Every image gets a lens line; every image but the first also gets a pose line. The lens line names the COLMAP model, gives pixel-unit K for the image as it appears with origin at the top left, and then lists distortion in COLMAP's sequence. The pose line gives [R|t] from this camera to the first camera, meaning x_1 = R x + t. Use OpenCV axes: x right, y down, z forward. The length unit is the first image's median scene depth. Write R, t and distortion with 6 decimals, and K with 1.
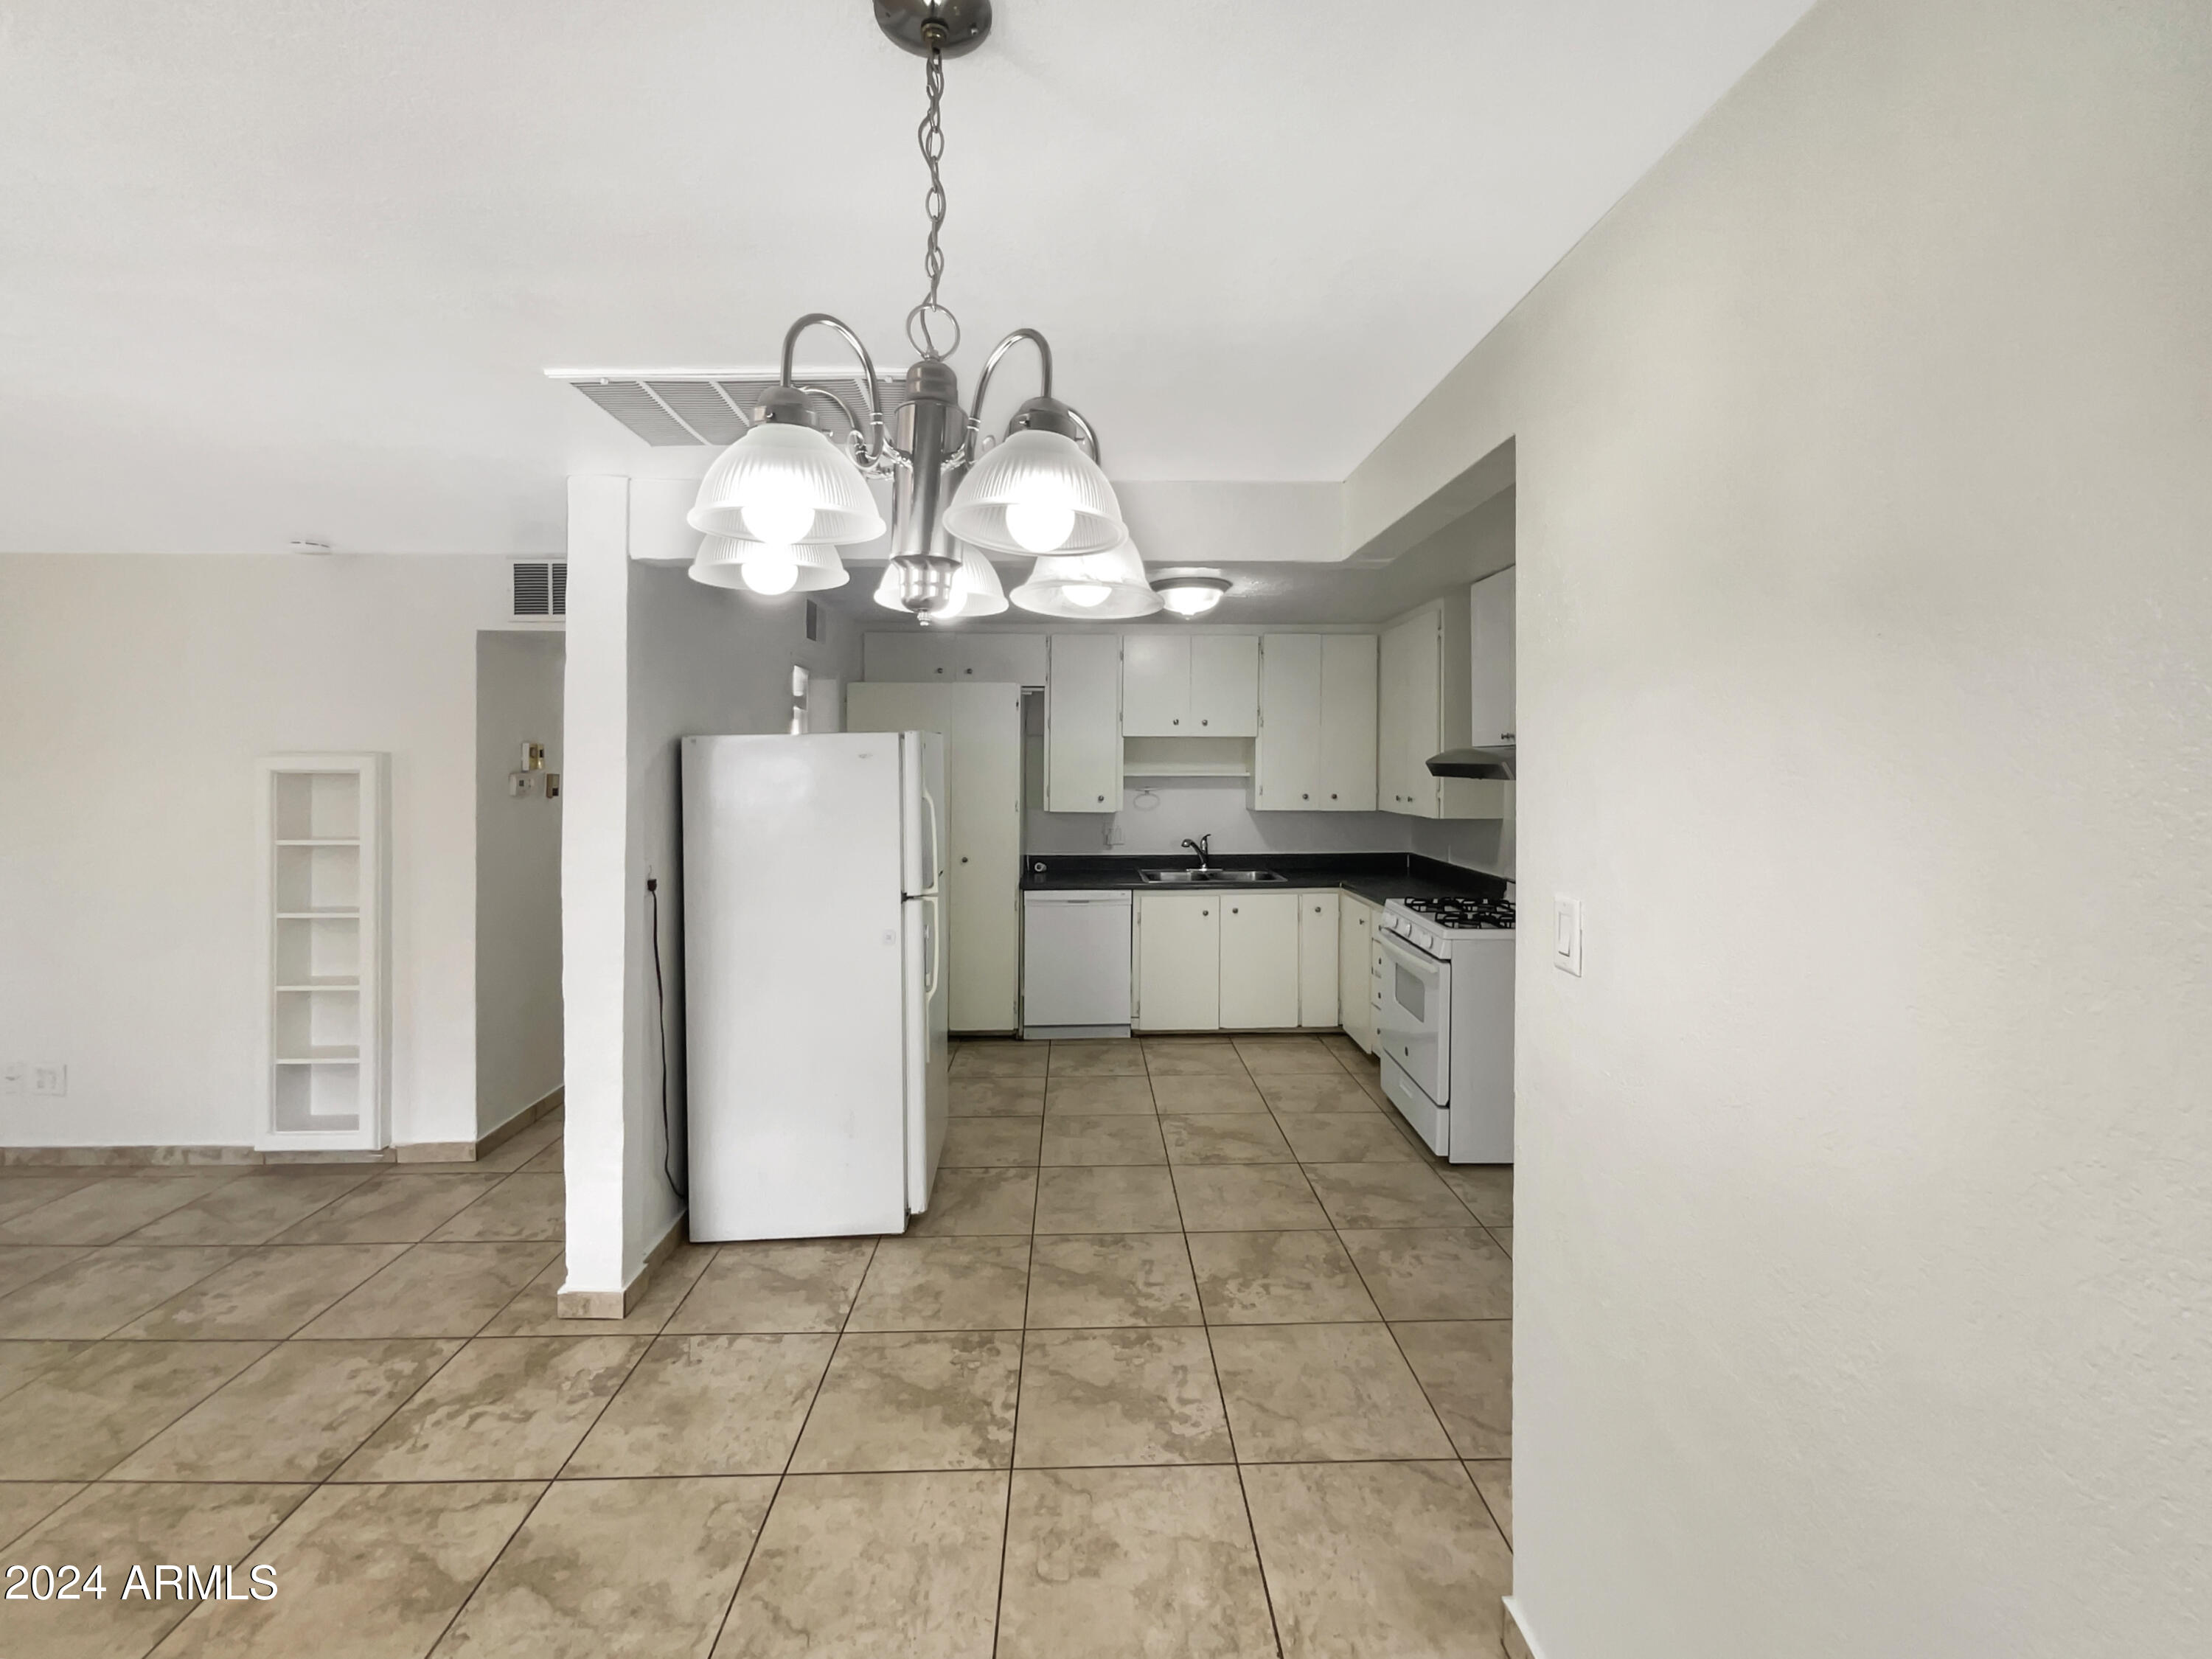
lens RADIAL K [[907.8, 0, 1075.6], [0, 907.8, 768.1], [0, 0, 1]] dist [0.001467, -0.001284]
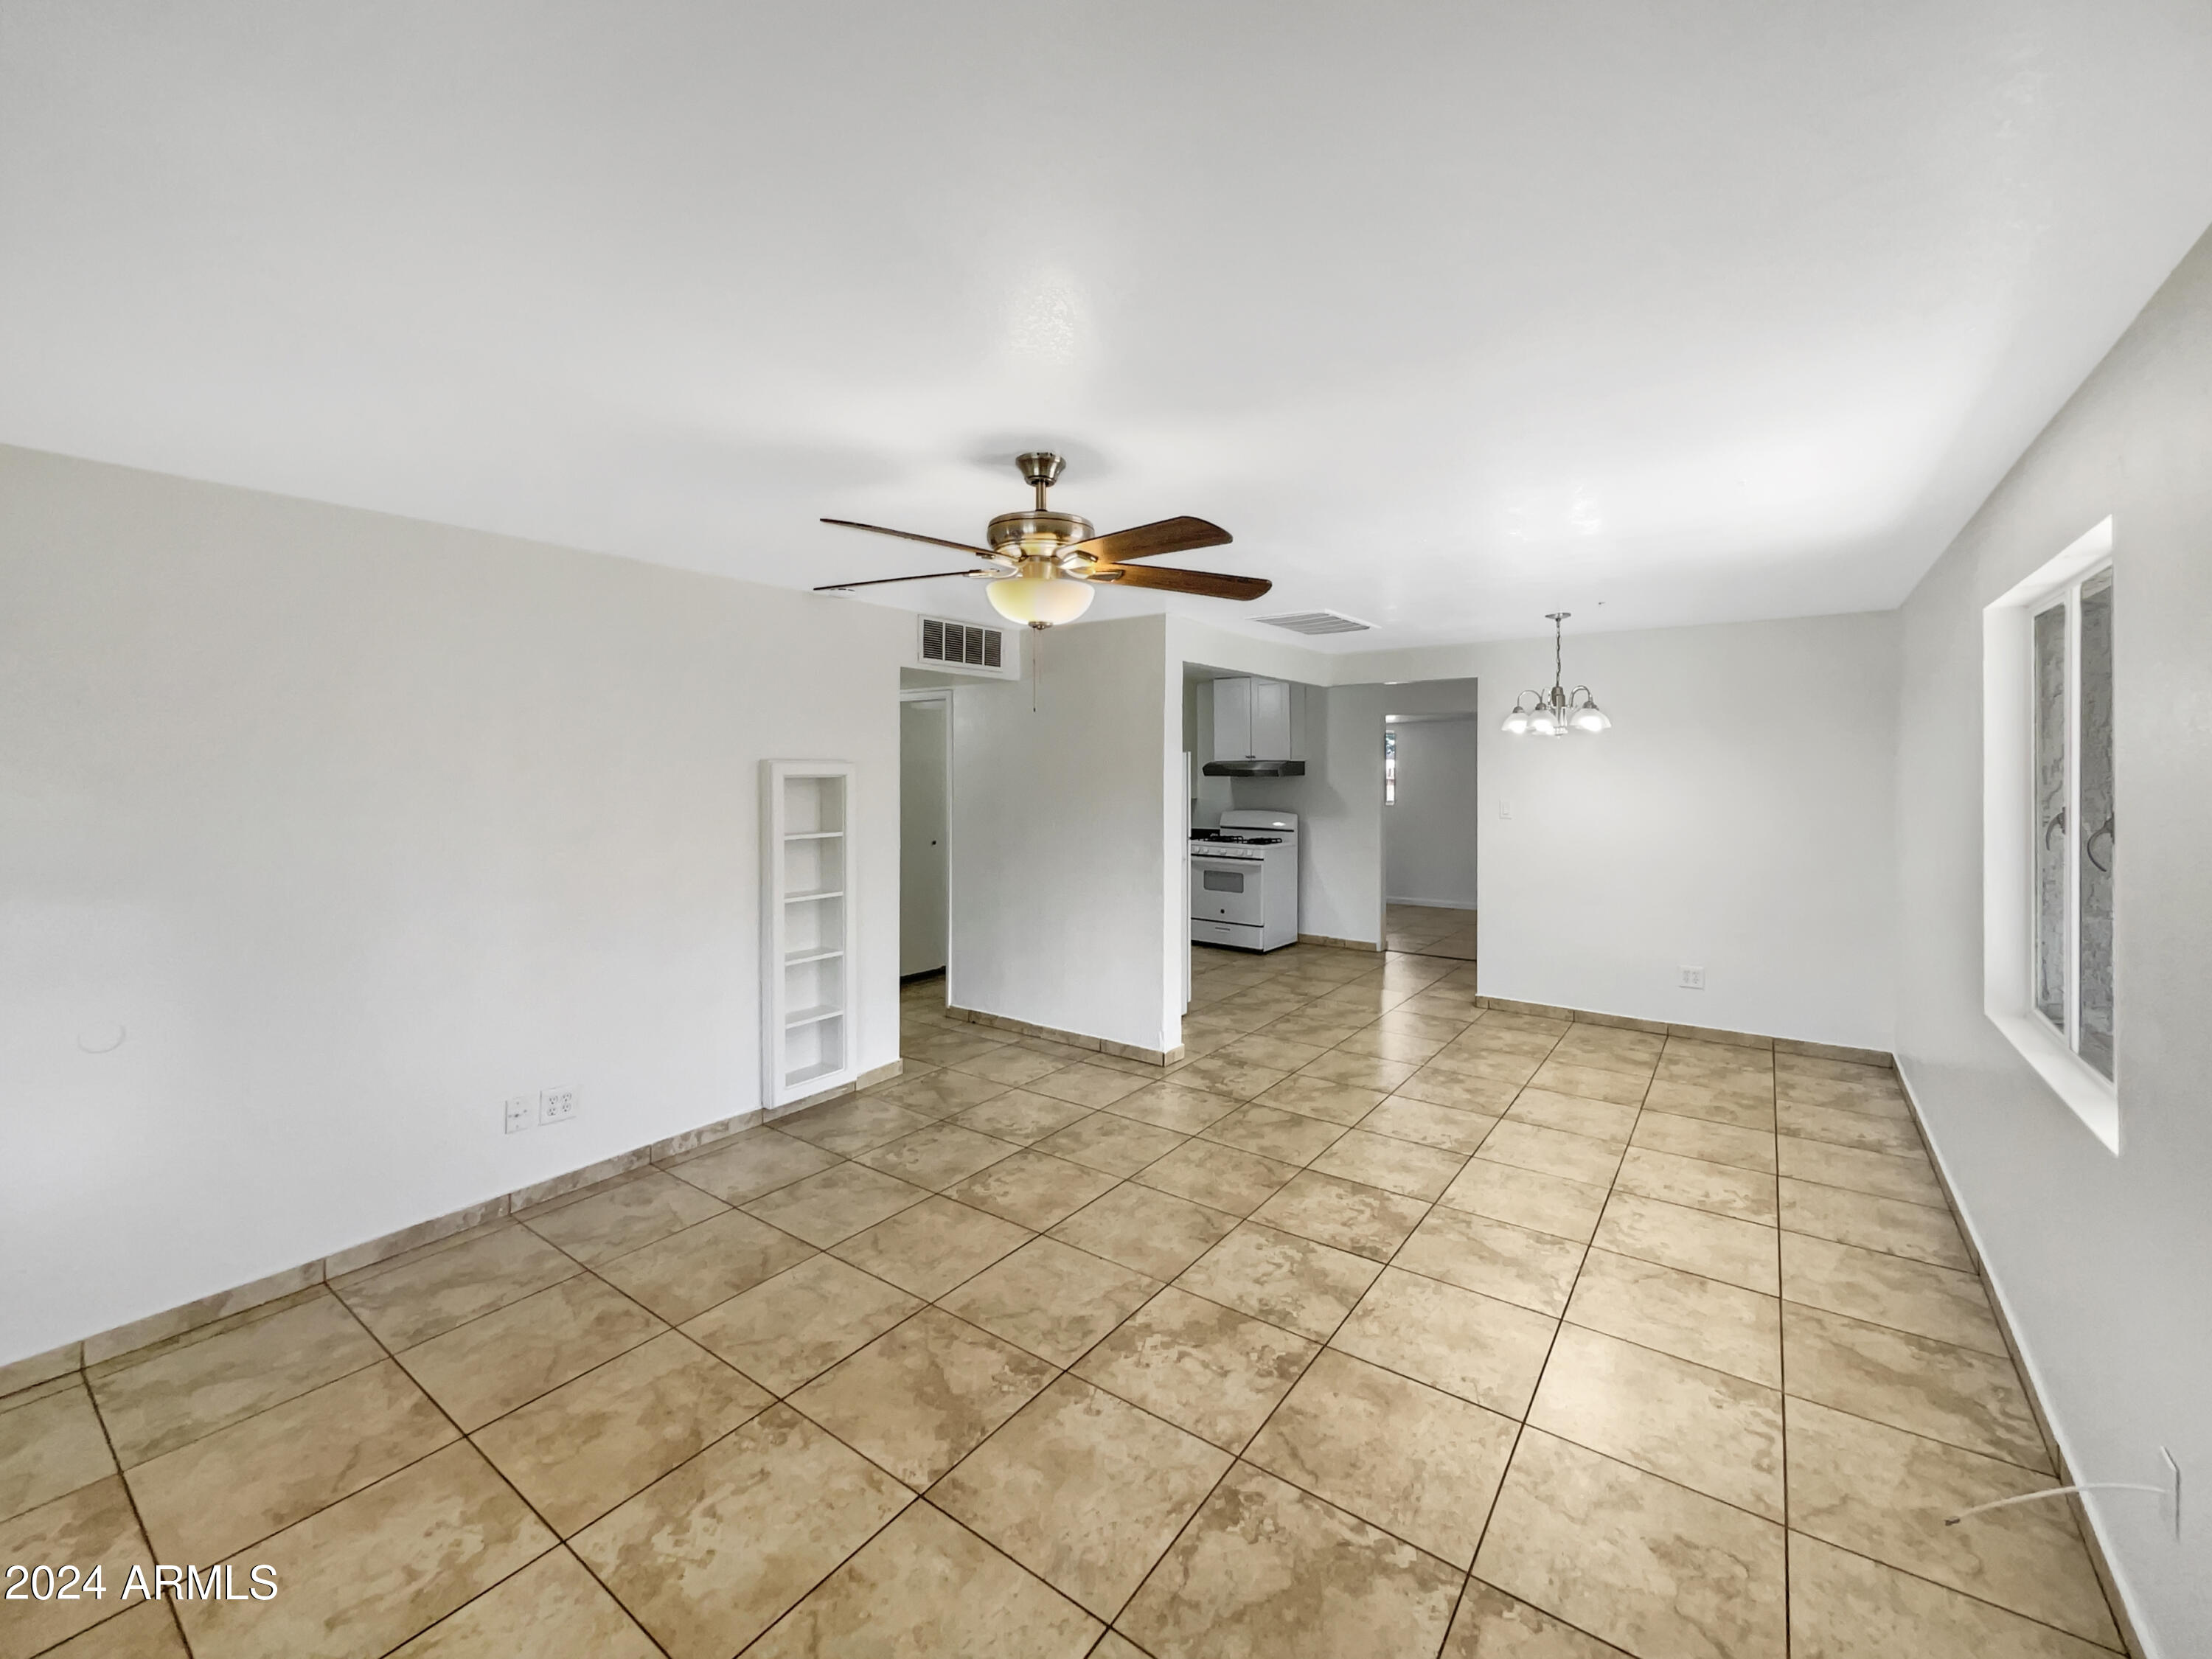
lens RADIAL K [[907.8, 0, 1090.1], [0, 907.8, 807.6], [0, 0, 1]] dist [0.001467, -0.001284]
pose [[0.614423, -0.034188, 0.788236, -1.537196], [0.004267, 0.999190, 0.040012, -0.001483], [-0.788965, -0.021221, 0.614071, -0.010138]]
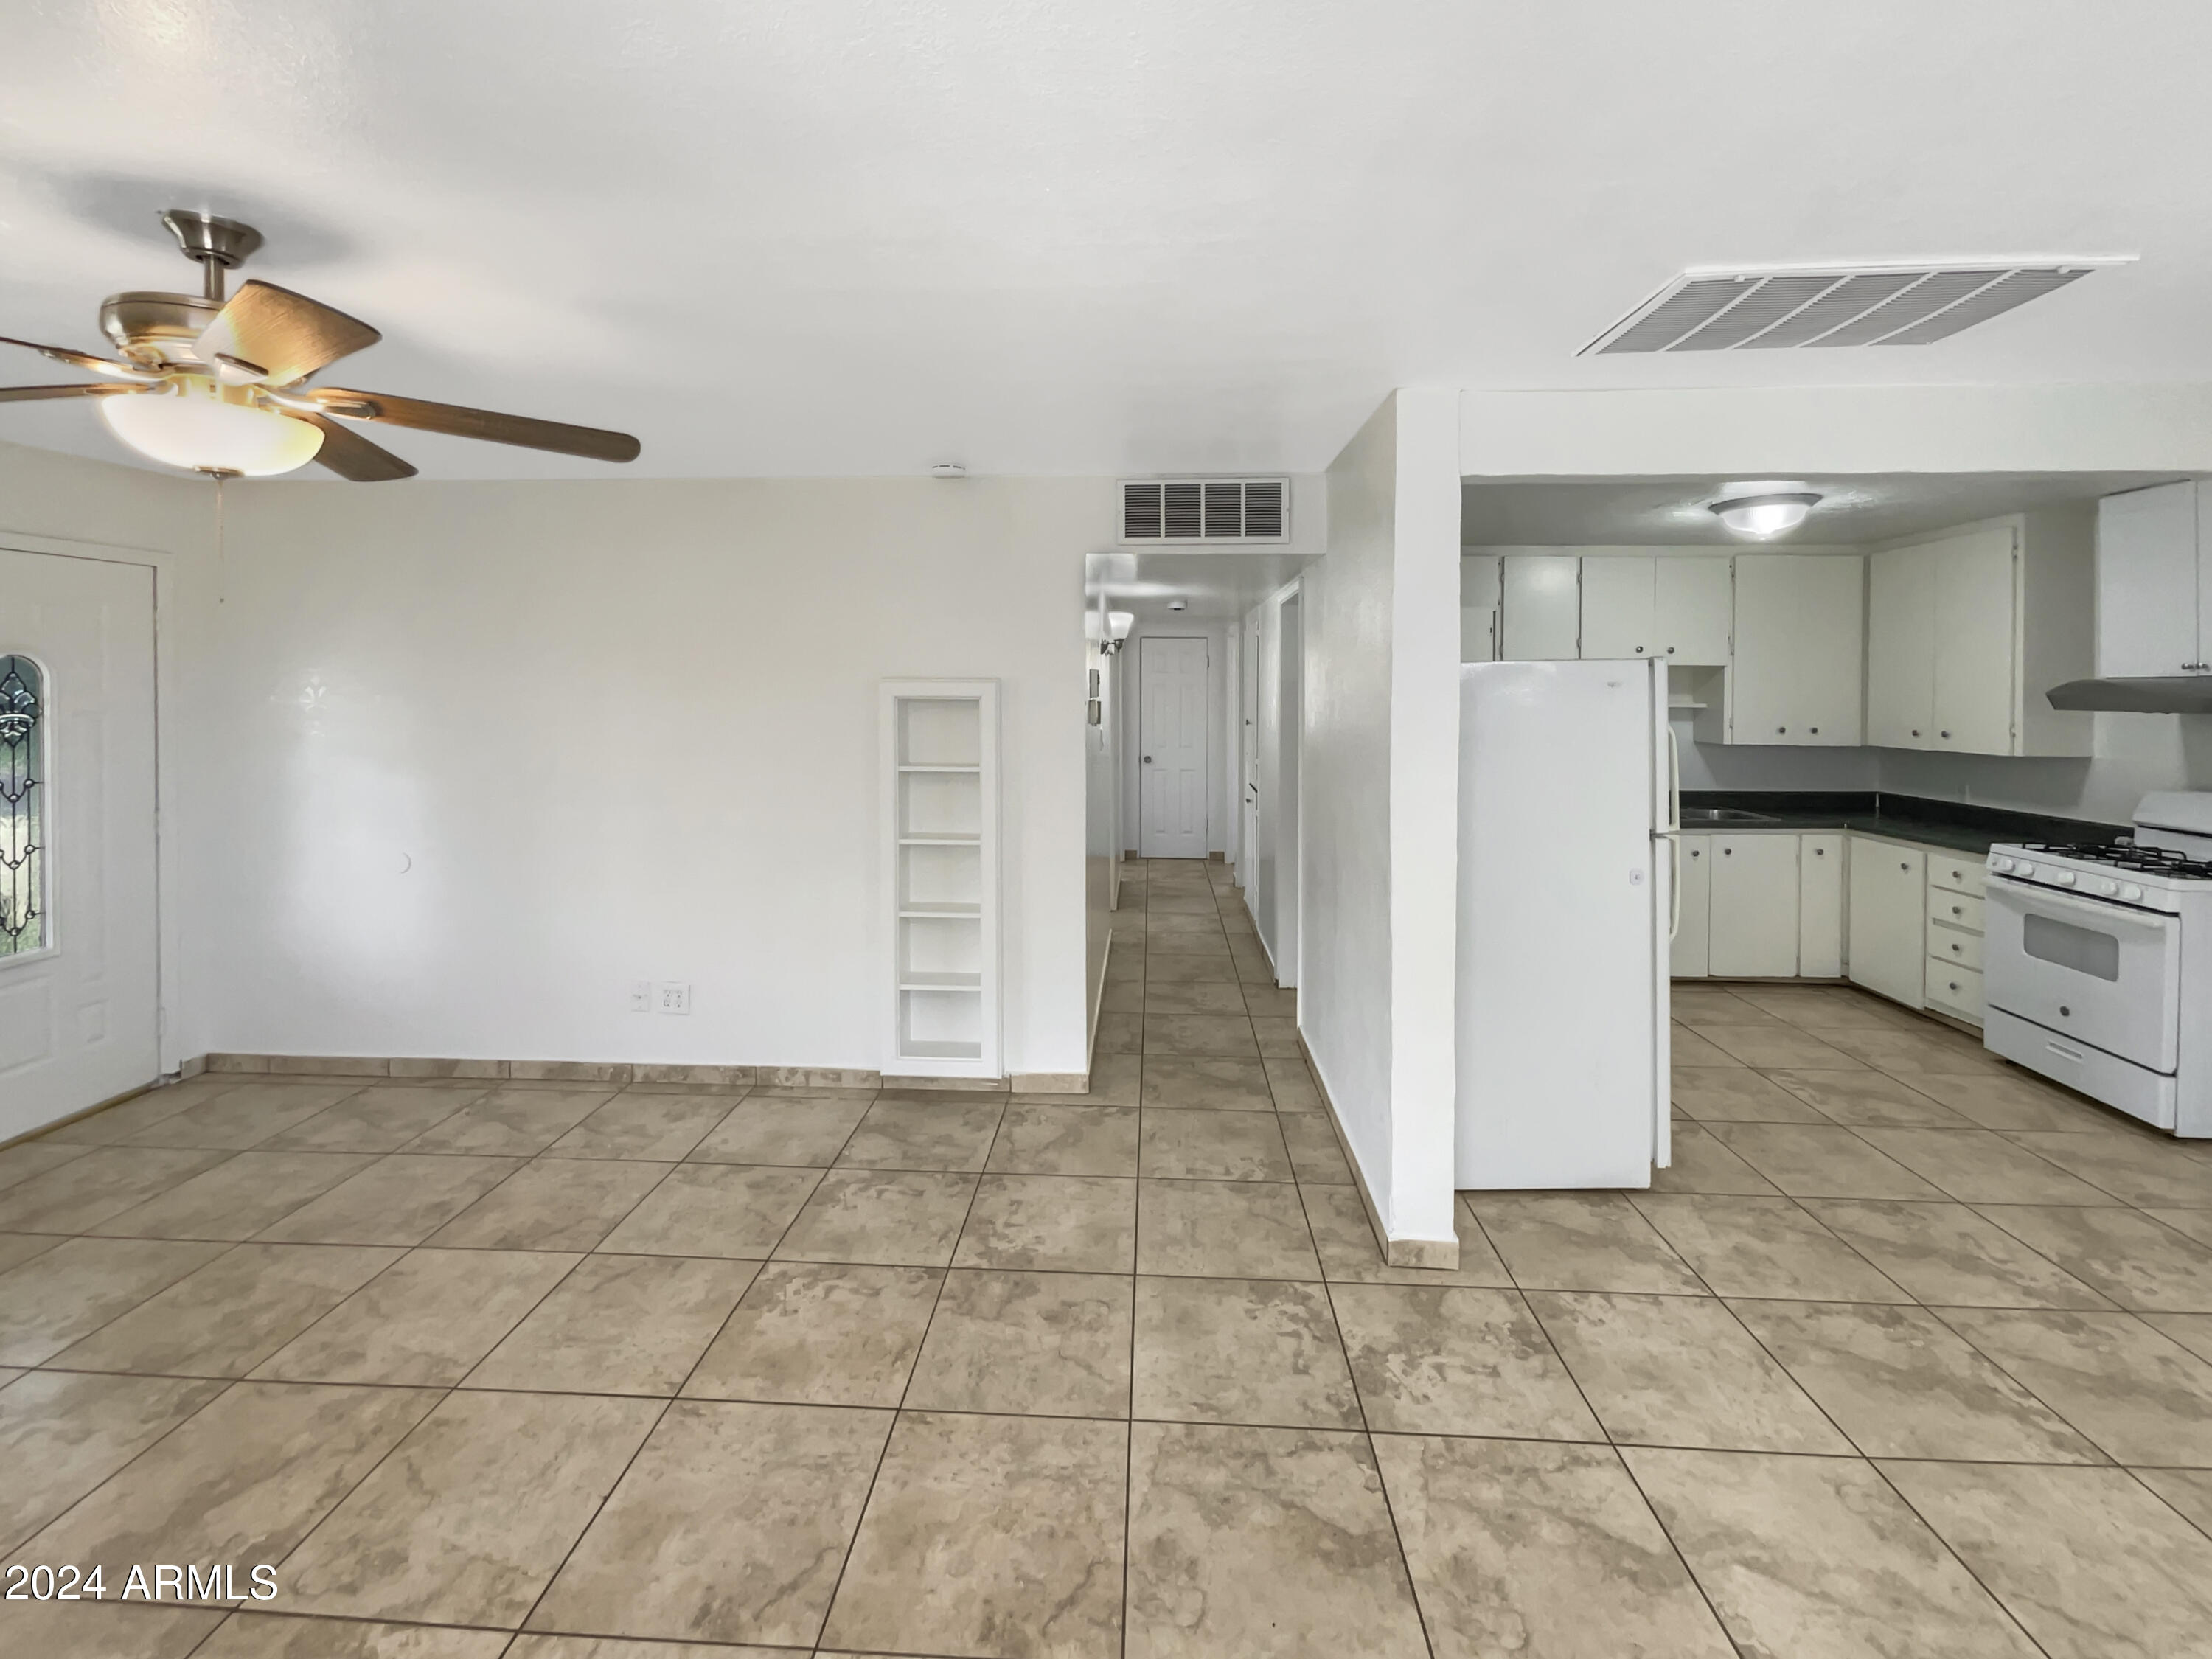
lens RADIAL K [[933.1, 0, 1102.8], [0, 933.1, 710.0], [0, 0, 1]] dist [-0.002675, 0.003227]
pose [[0.997433, 0.008013, -0.071154, -0.586614], [-0.006844, 0.999838, 0.016662, -0.000009], [0.071276, -0.016132, 0.997326, -0.002000]]
